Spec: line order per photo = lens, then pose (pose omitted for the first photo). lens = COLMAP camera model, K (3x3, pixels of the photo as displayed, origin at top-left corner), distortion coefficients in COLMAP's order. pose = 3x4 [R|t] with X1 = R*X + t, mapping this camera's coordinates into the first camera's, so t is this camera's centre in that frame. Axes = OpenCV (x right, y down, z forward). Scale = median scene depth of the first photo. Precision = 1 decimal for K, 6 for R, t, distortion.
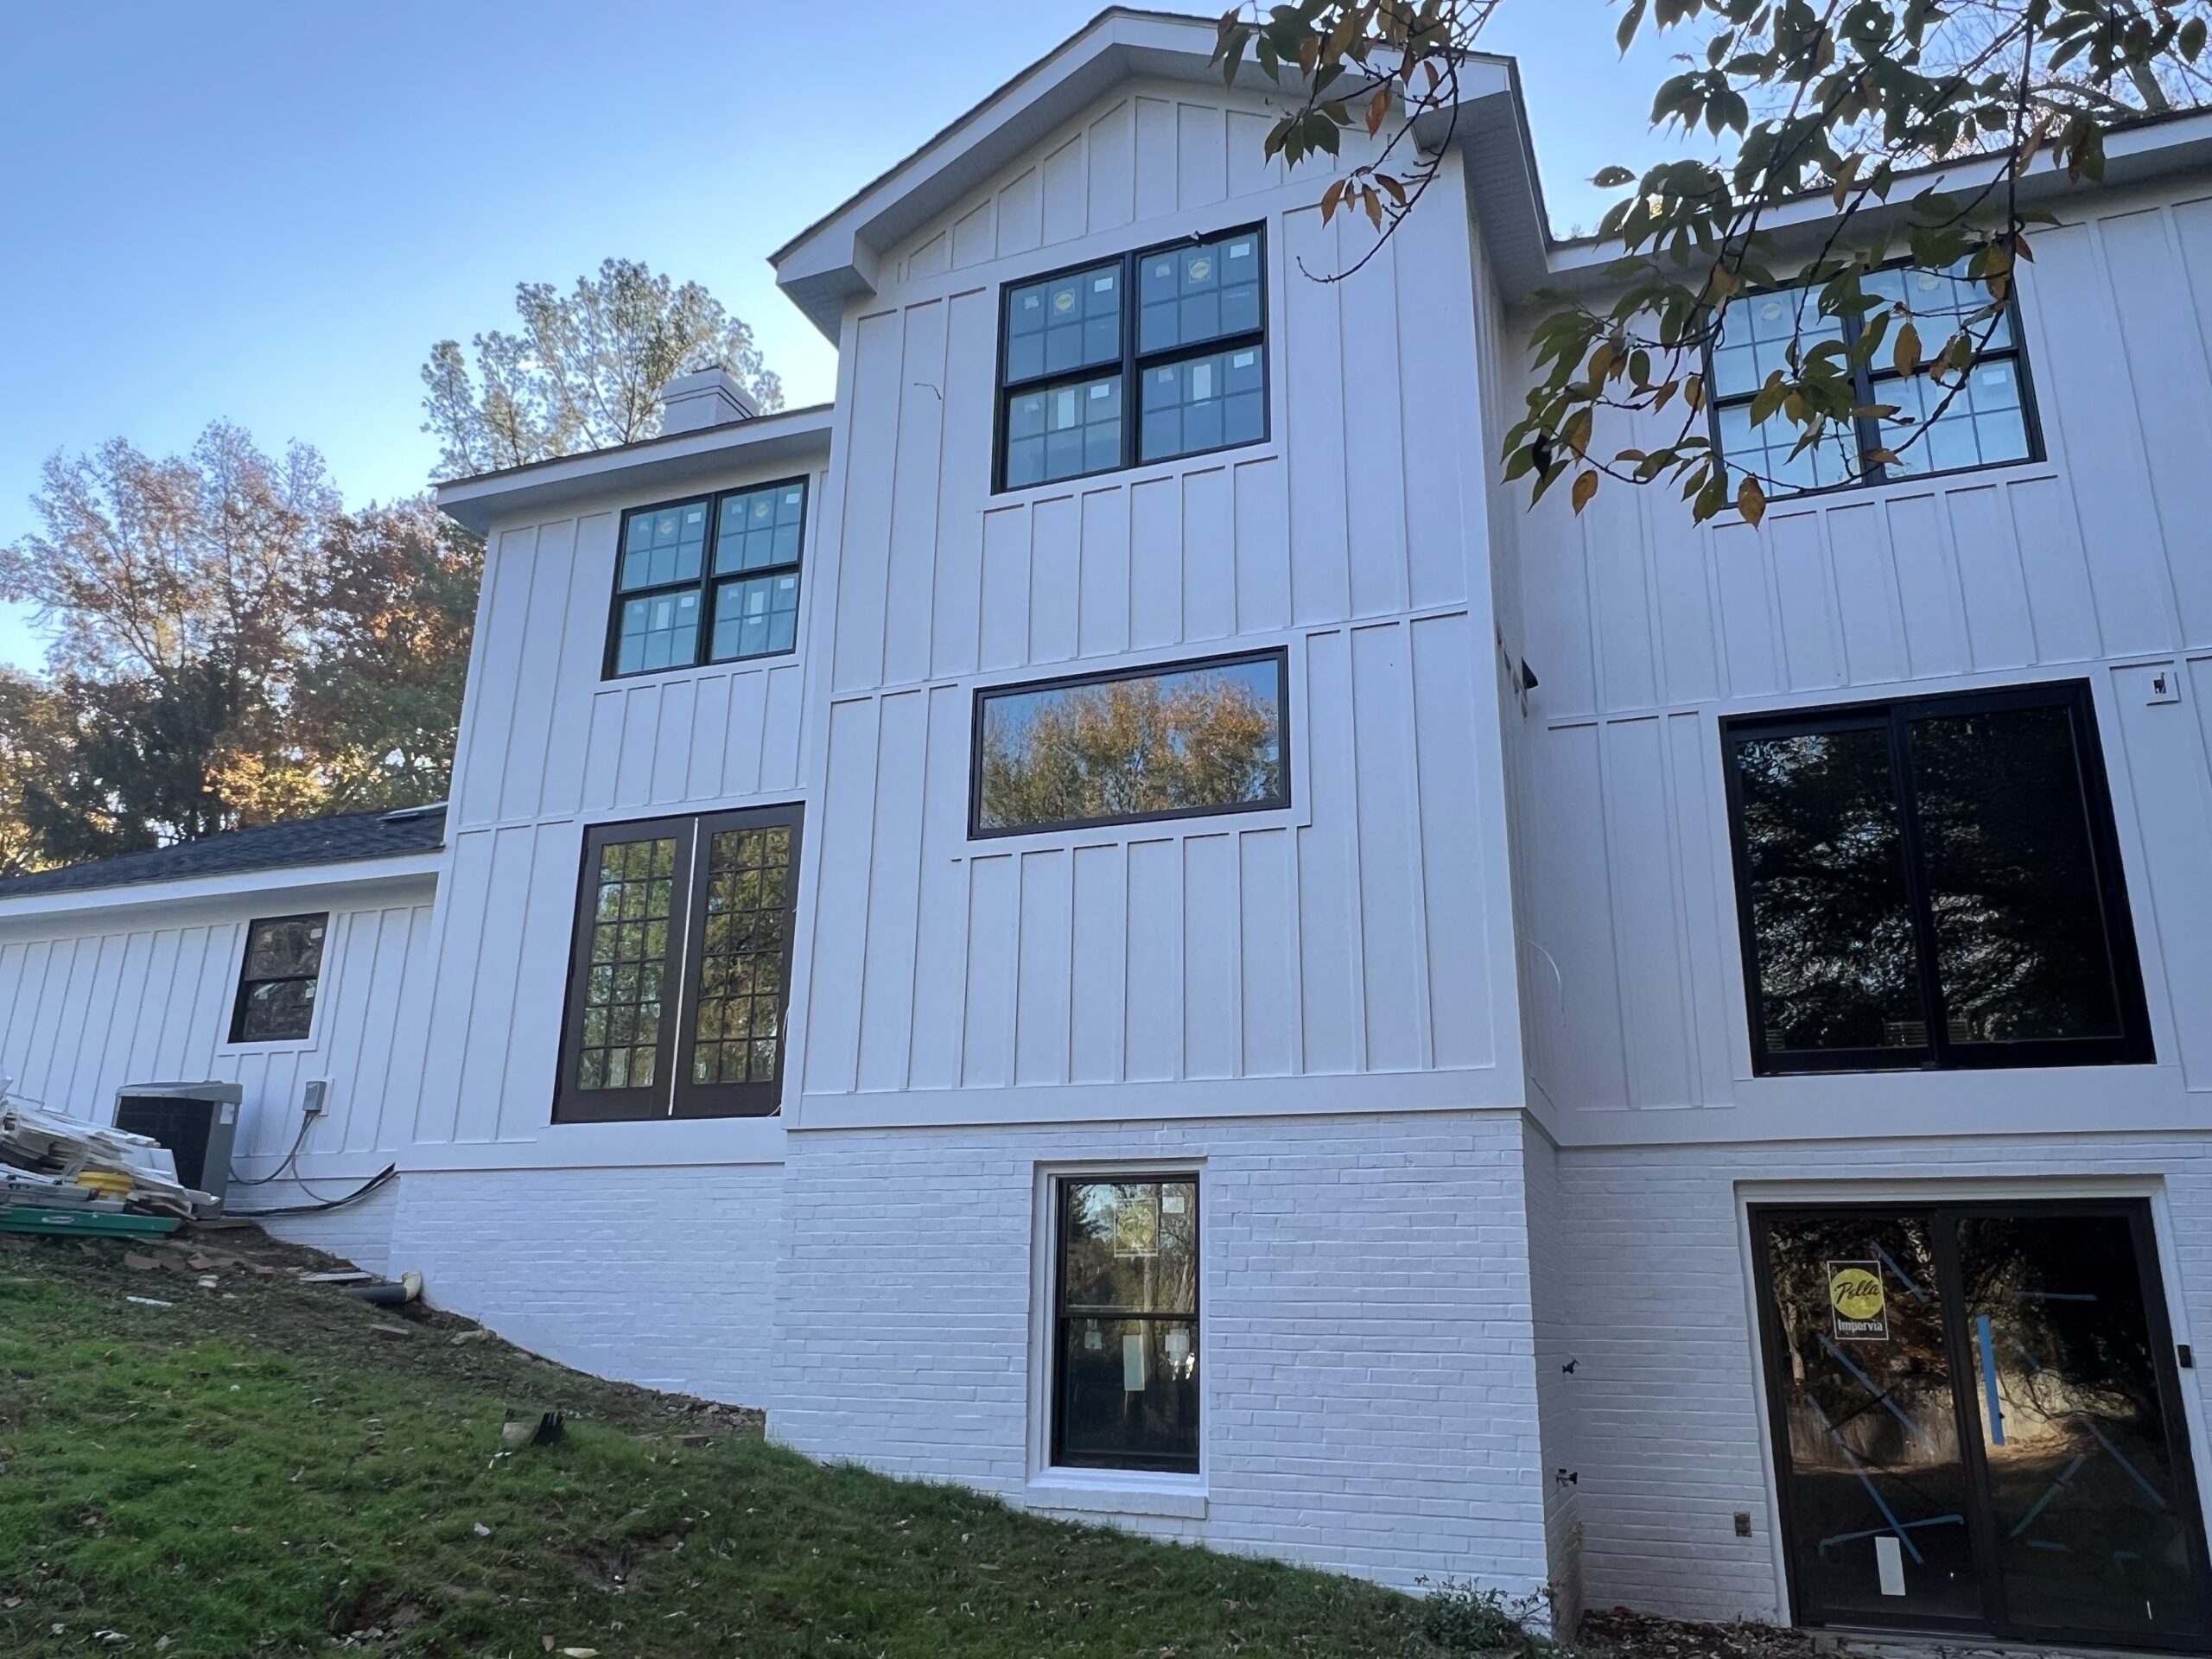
lens RADIAL K [[1581.6, 0, 1105.0], [0, 1581.6, 832.6], [0, 0, 1]] dist [-0.004186, 0.017650]
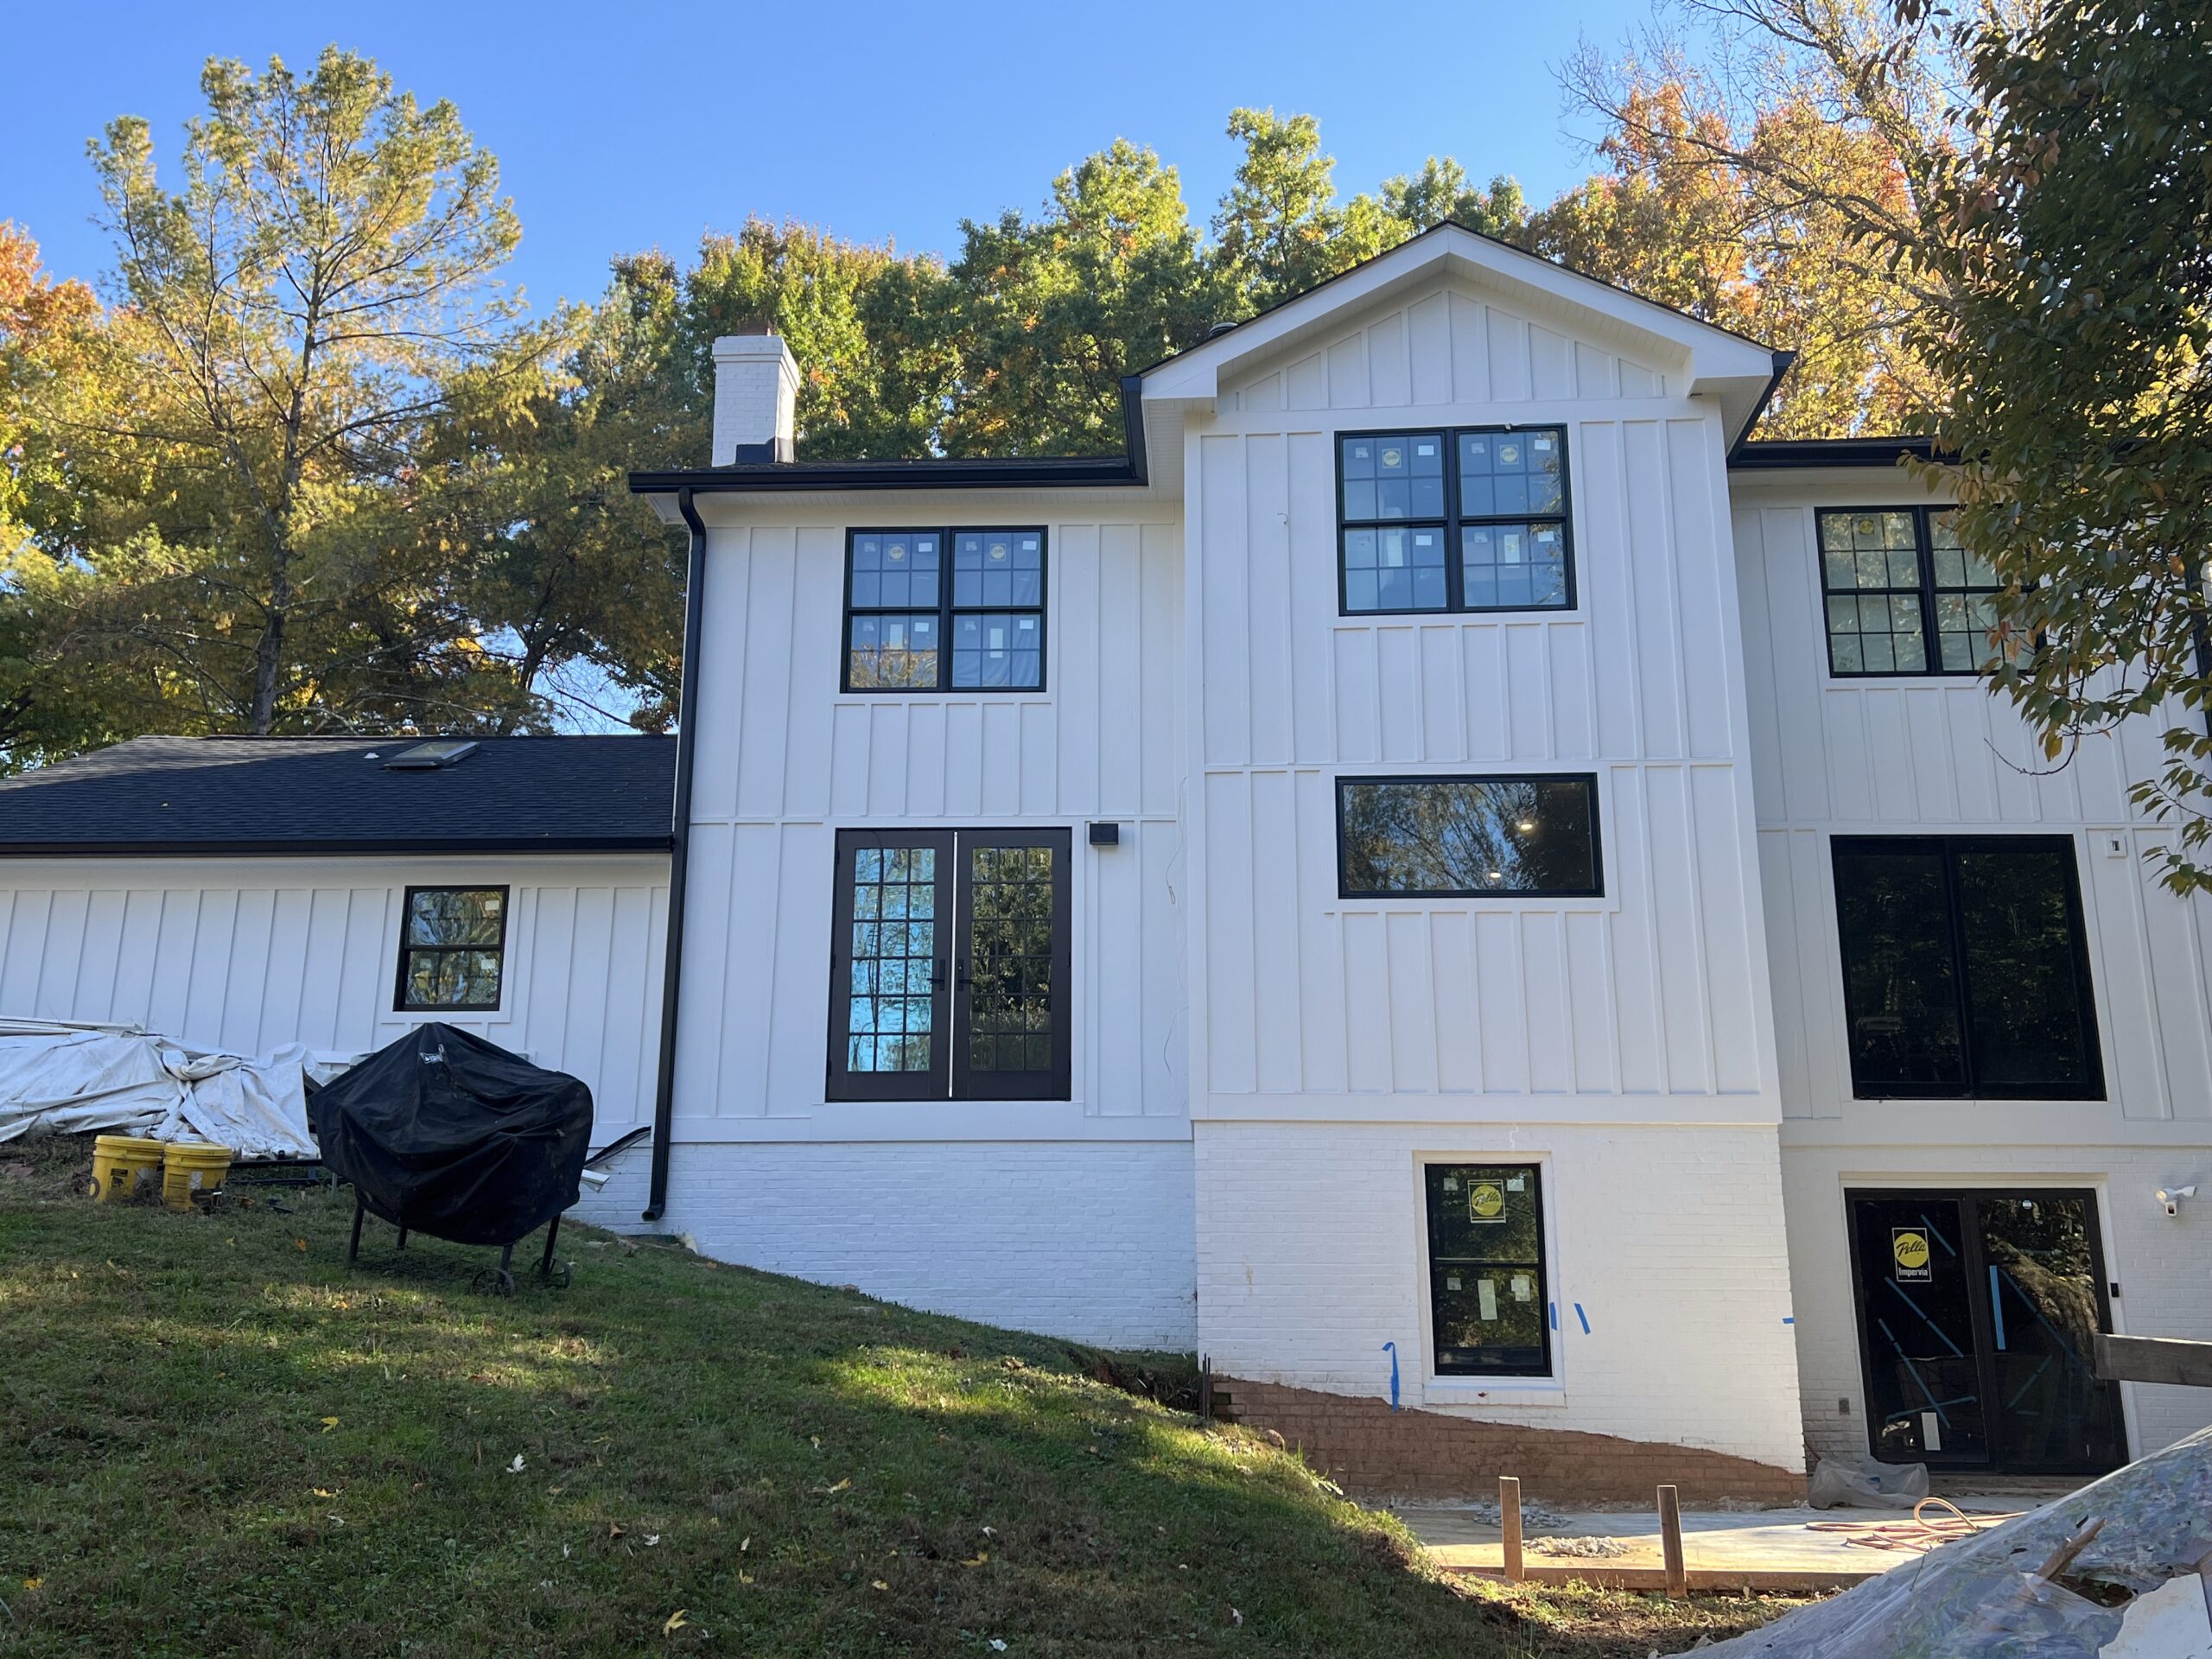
lens RADIAL K [[1837.6, 0, 1102.8], [0, 1837.6, 834.1], [0, 0, 1]] dist [0.065538, -0.027638]
pose [[0.949360, 0.064358, 0.307529, -0.671930], [-0.082254, 0.995569, 0.045576, -0.091758], [-0.303233, -0.068564, 0.950447, -0.324228]]
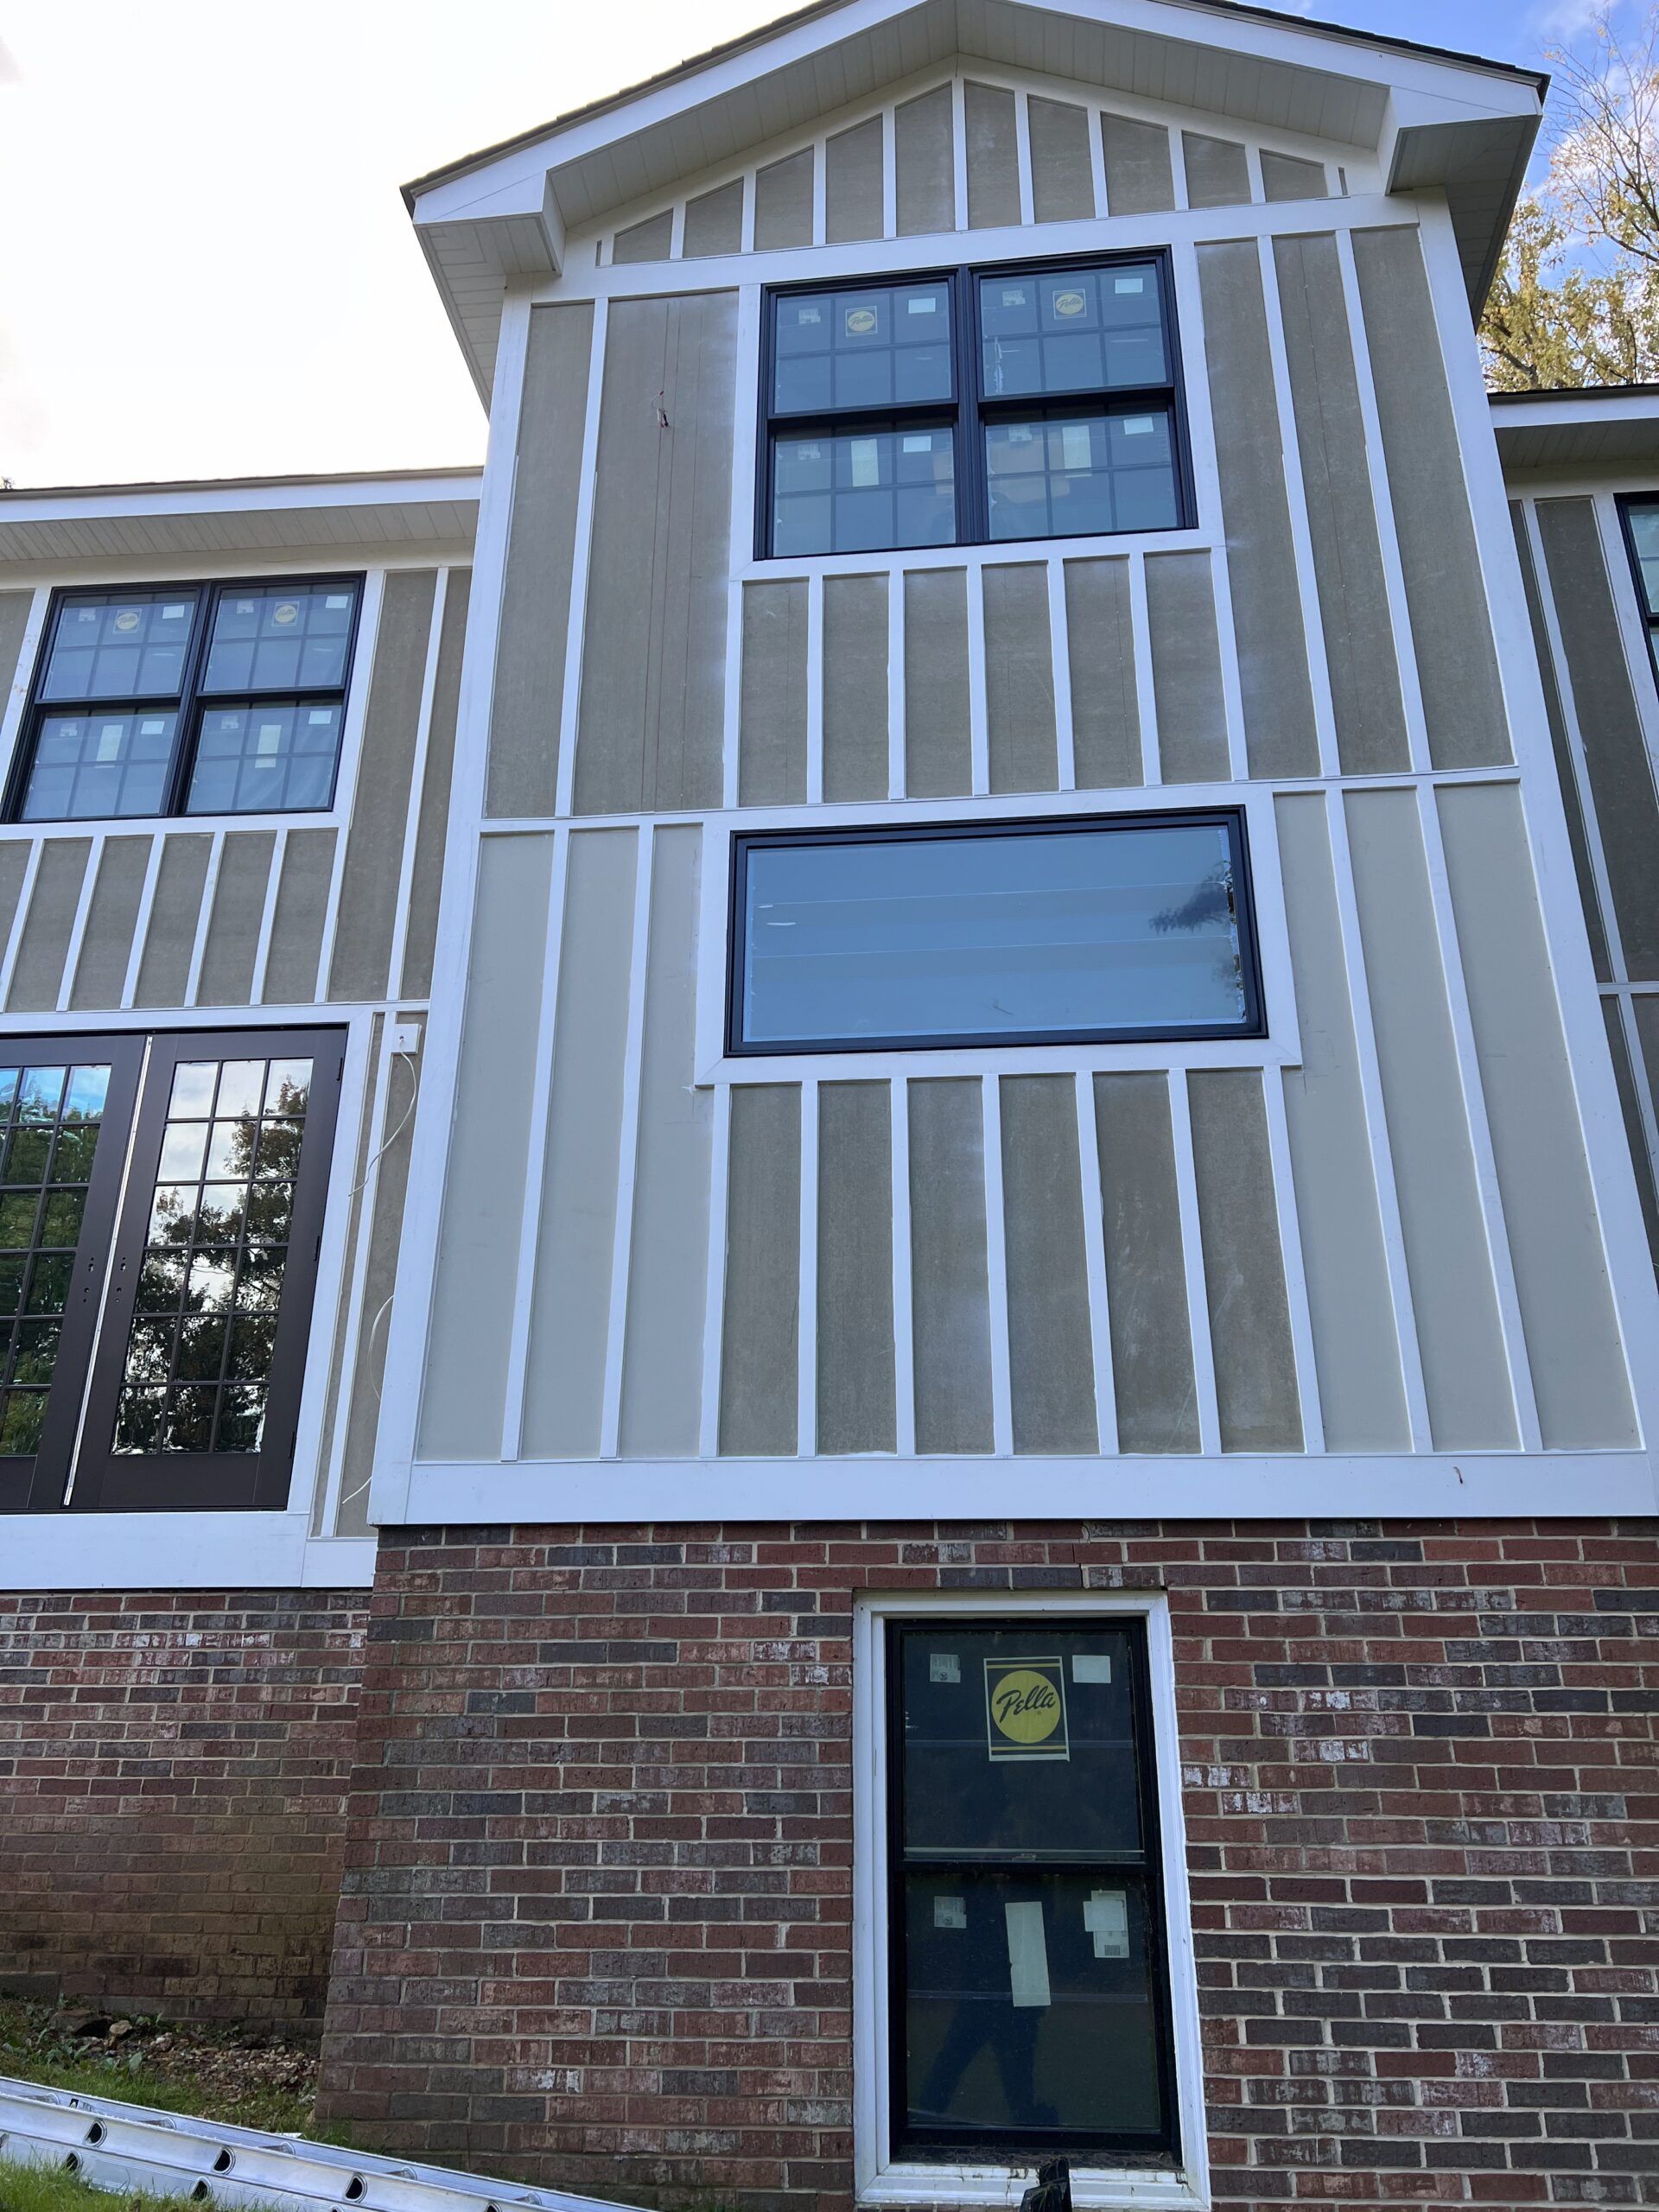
lens RADIAL K [[1653.7, 0, 822.3], [0, 1653.7, 1089.8], [0, 0, 1]] dist [0.026474, 0.002304]
pose [[0.963973, 0.096954, 0.247701, -0.192105], [-0.071811, 0.991487, -0.108617, 0.078439], [-0.256123, 0.086916, 0.962729, 0.337560]]
